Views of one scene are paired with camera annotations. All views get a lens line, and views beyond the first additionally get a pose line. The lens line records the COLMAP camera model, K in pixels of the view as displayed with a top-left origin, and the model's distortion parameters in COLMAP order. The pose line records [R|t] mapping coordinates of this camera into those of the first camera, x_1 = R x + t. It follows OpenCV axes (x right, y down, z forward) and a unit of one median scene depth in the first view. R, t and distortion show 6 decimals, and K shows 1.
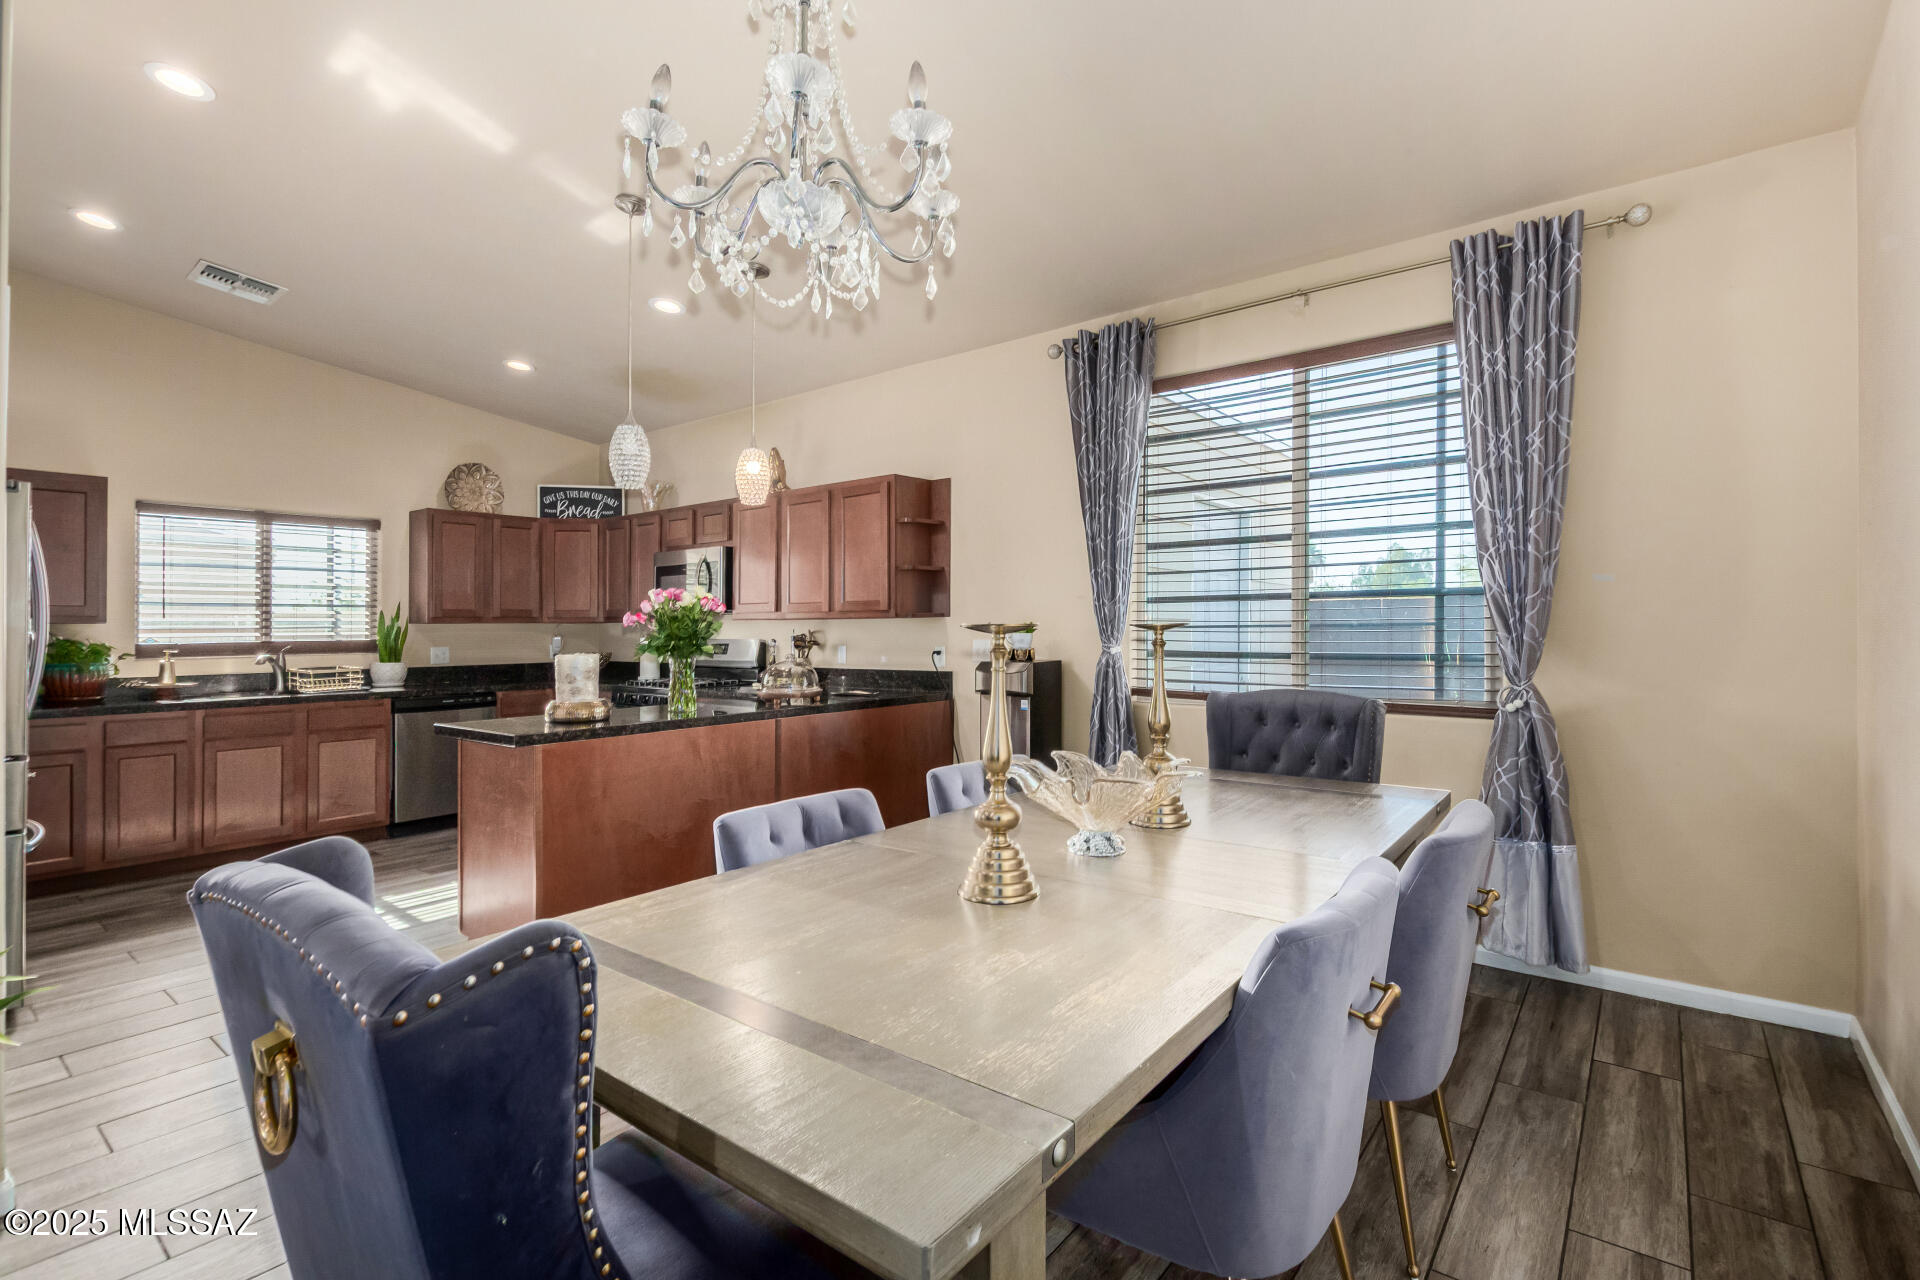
lens RADIAL K [[883.2, 0, 943.6], [0, 883.2, 610.9], [0, 0, 1]] dist [0.003536, -0.000954]
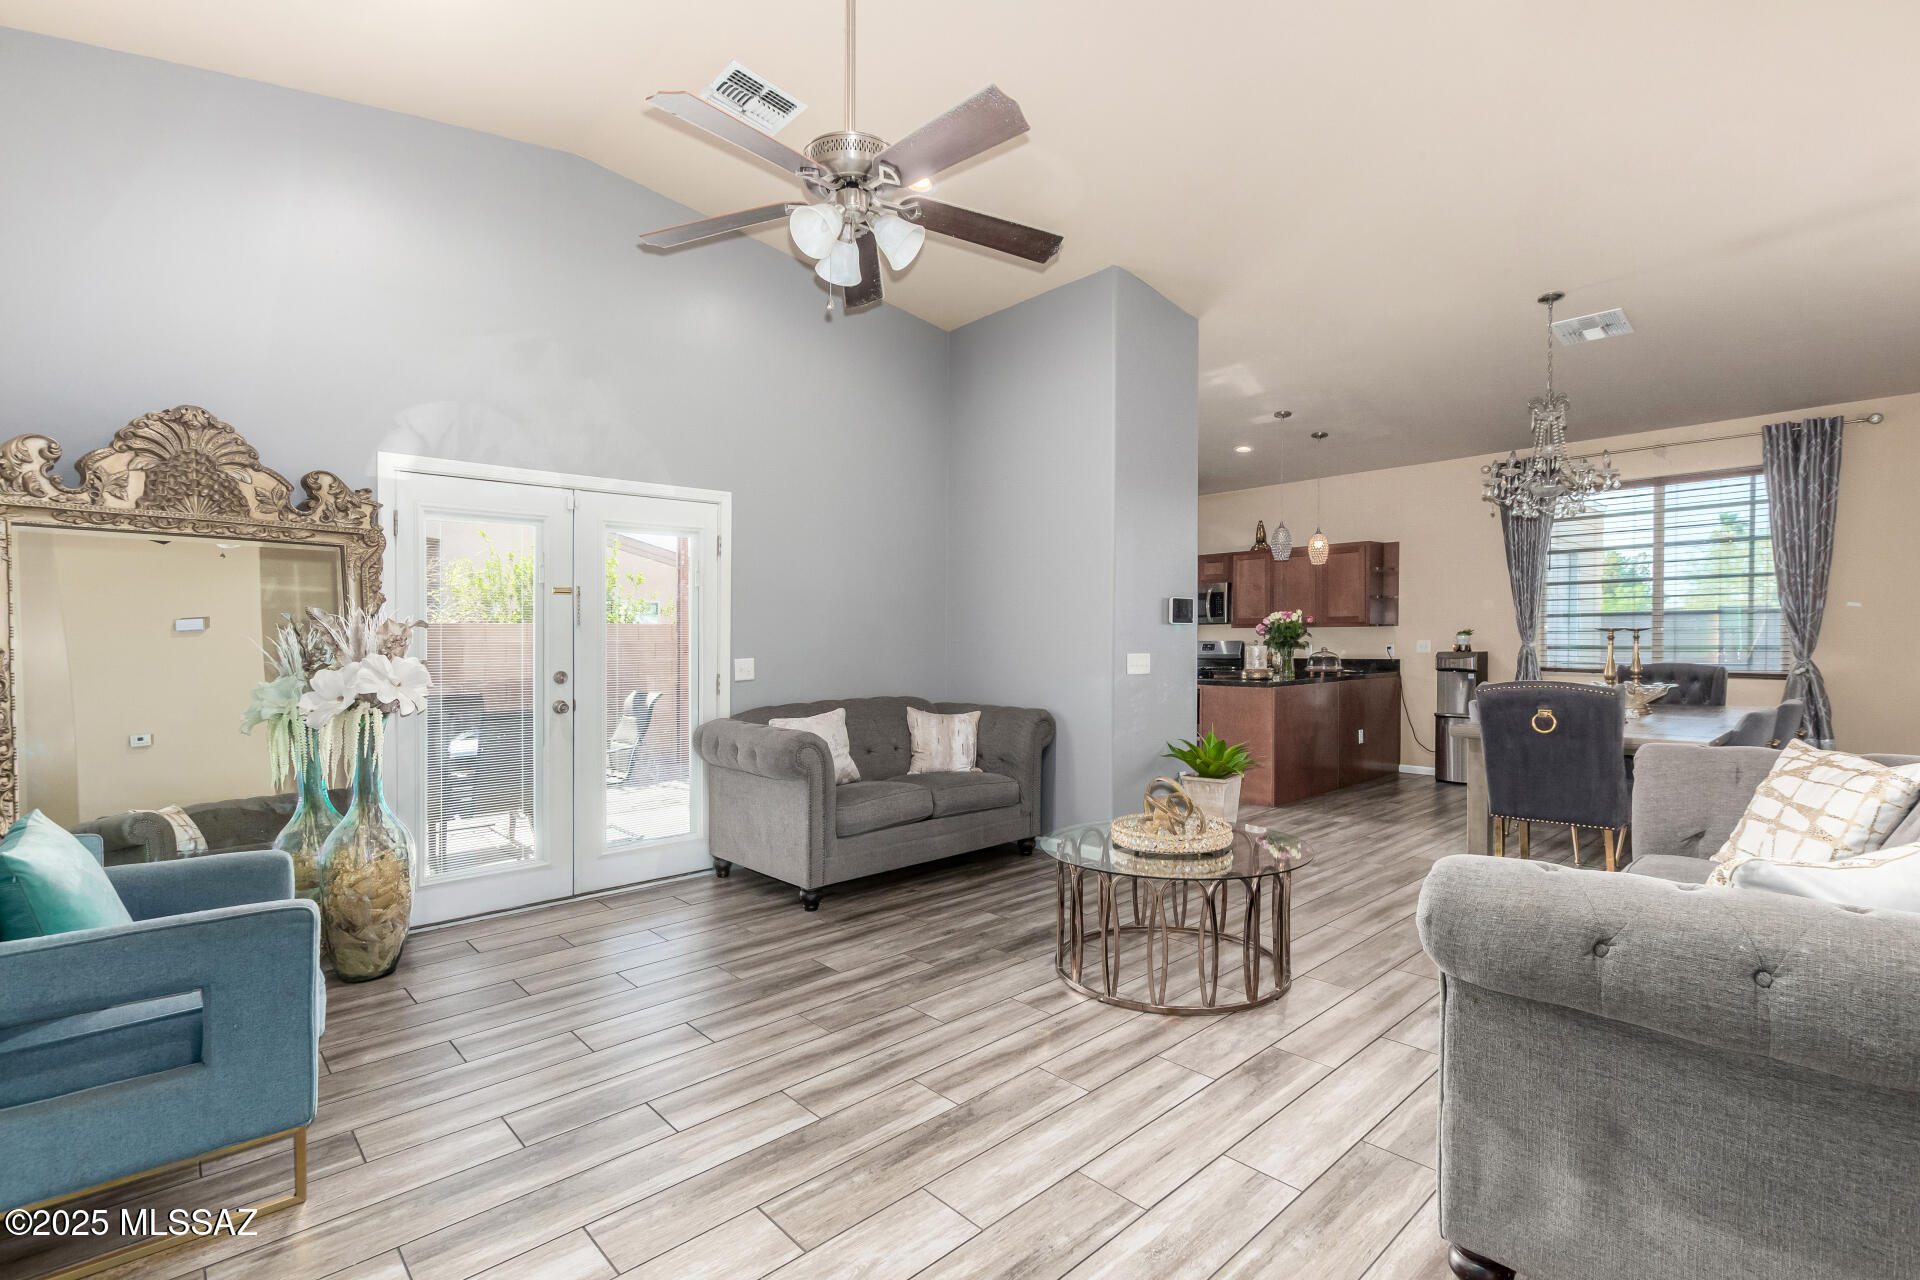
lens RADIAL K [[883.2, 0, 965.0], [0, 883.2, 637.6], [0, 0, 1]] dist [0.003536, -0.000954]
pose [[0.987112, 0.004495, -0.159968, -0.734437], [-0.002687, 0.999930, 0.011519, 0.015579], [0.160008, -0.010941, 0.987055, -1.043460]]
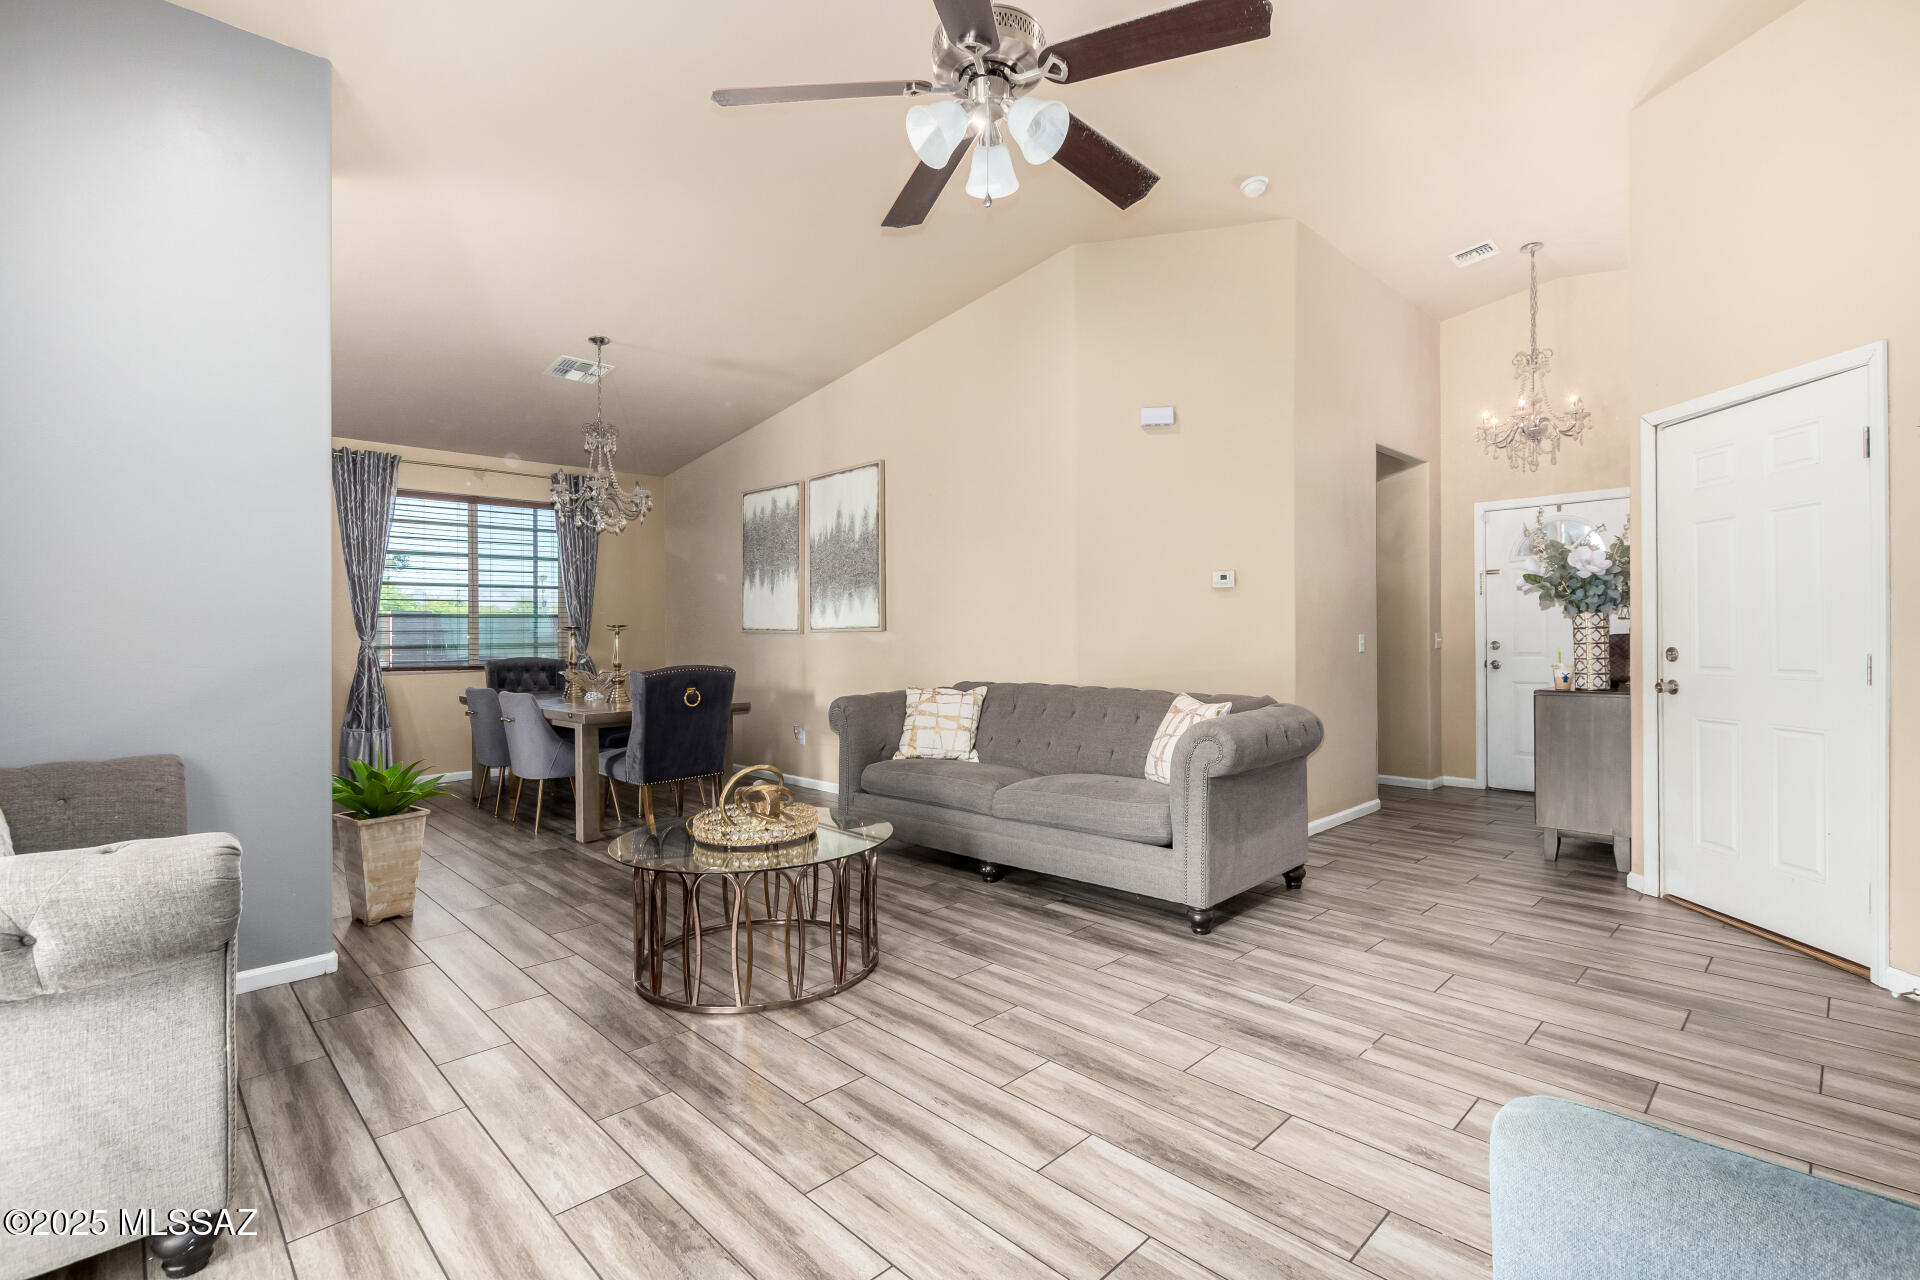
lens RADIAL K [[883.2, 0, 961.4], [0, 883.2, 648.7], [0, 0, 1]] dist [0.003536, -0.000954]
pose [[0.125214, -0.006148, 0.992111, -1.578589], [-0.001656, 0.999978, 0.006406, 0.047555], [-0.992128, -0.002445, 0.125201, -0.379571]]
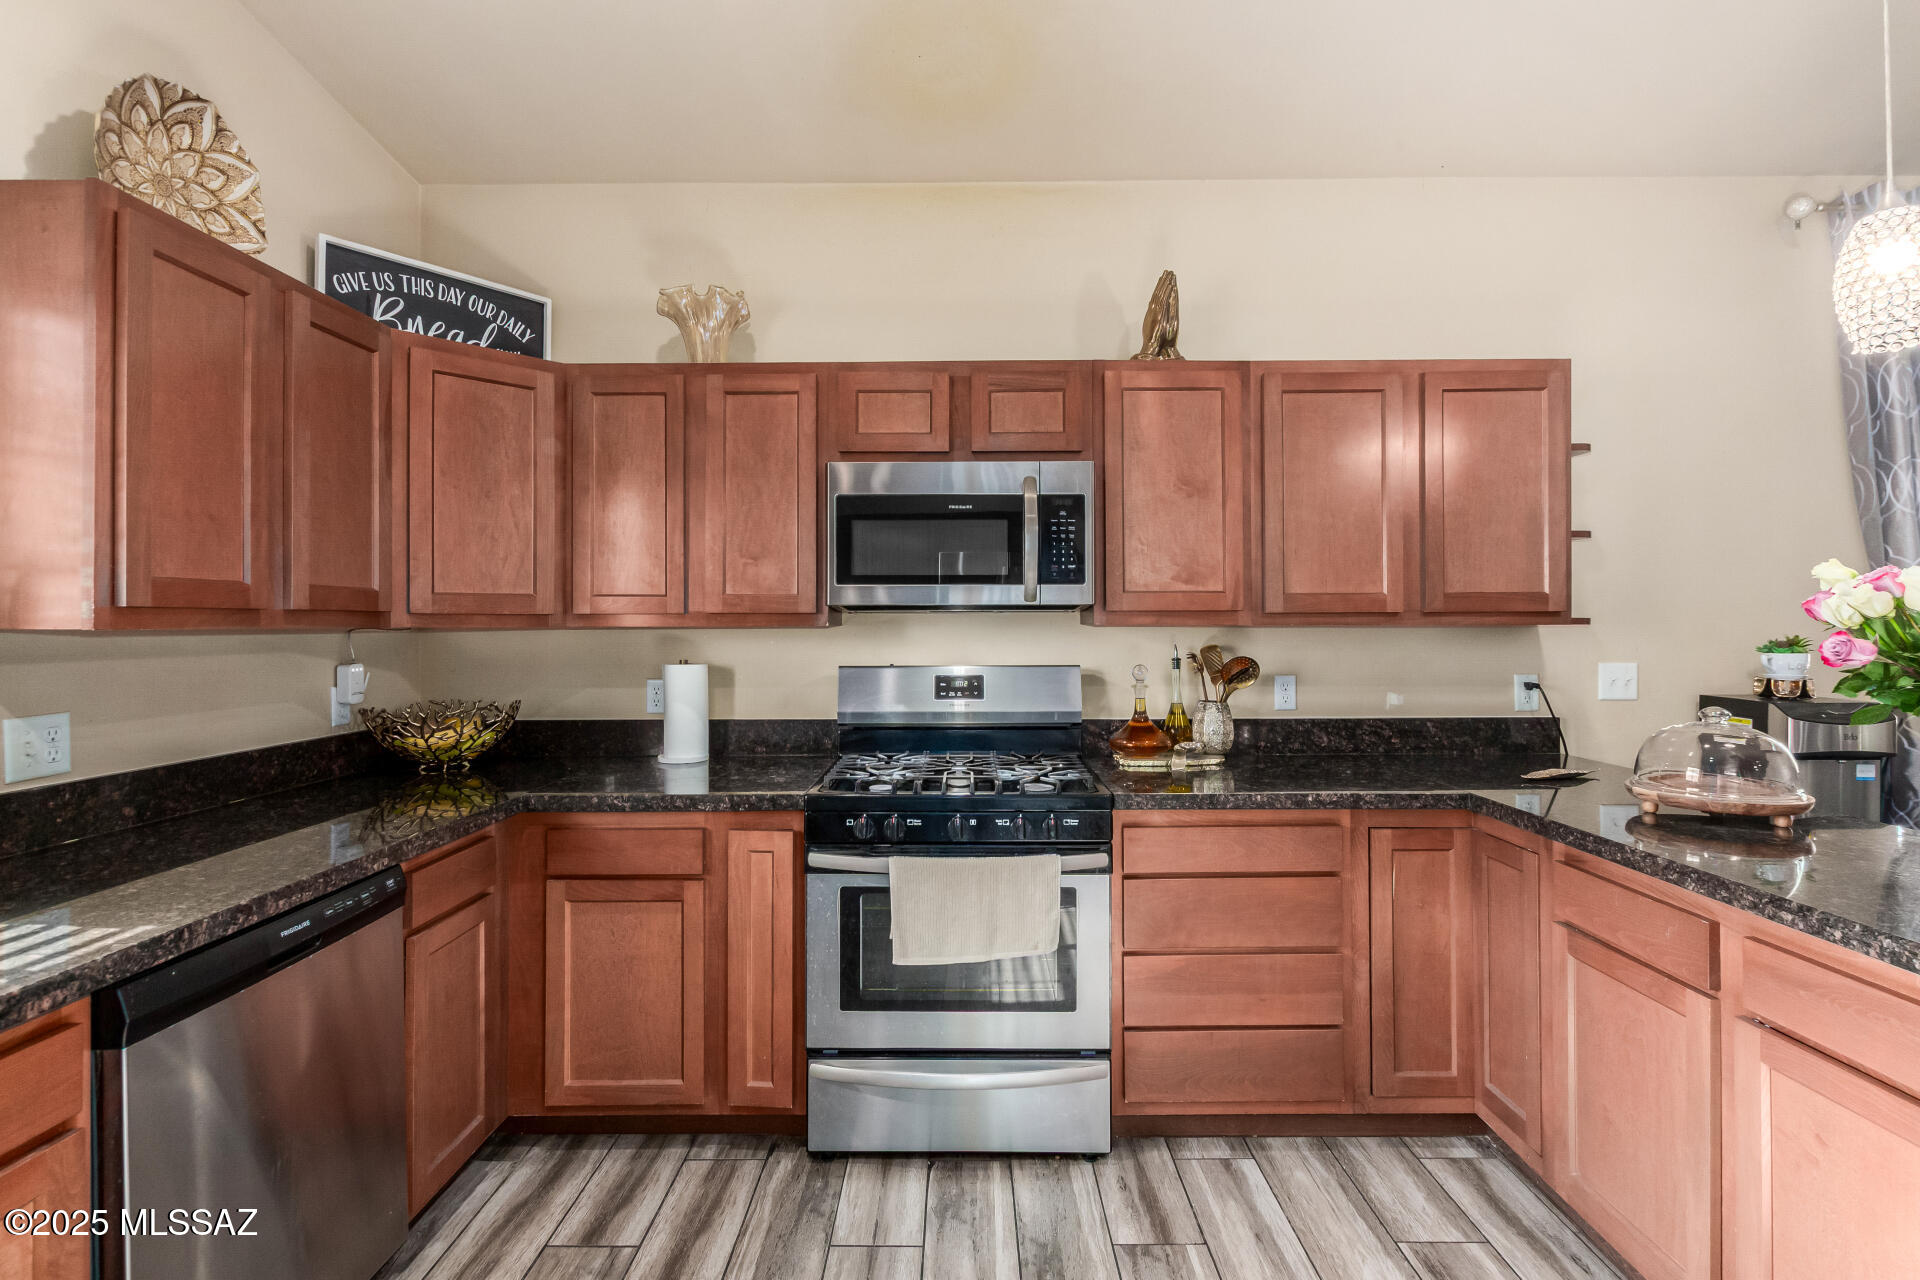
lens RADIAL K [[883.2, 0, 957.0], [0, 883.2, 619.6], [0, 0, 1]] dist [0.003536, -0.000954]
pose [[0.790348, 0.005030, 0.612638, -0.913823], [-0.013888, 0.999856, 0.009707, 0.006002], [-0.612501, -0.016180, 0.790304, 1.091352]]
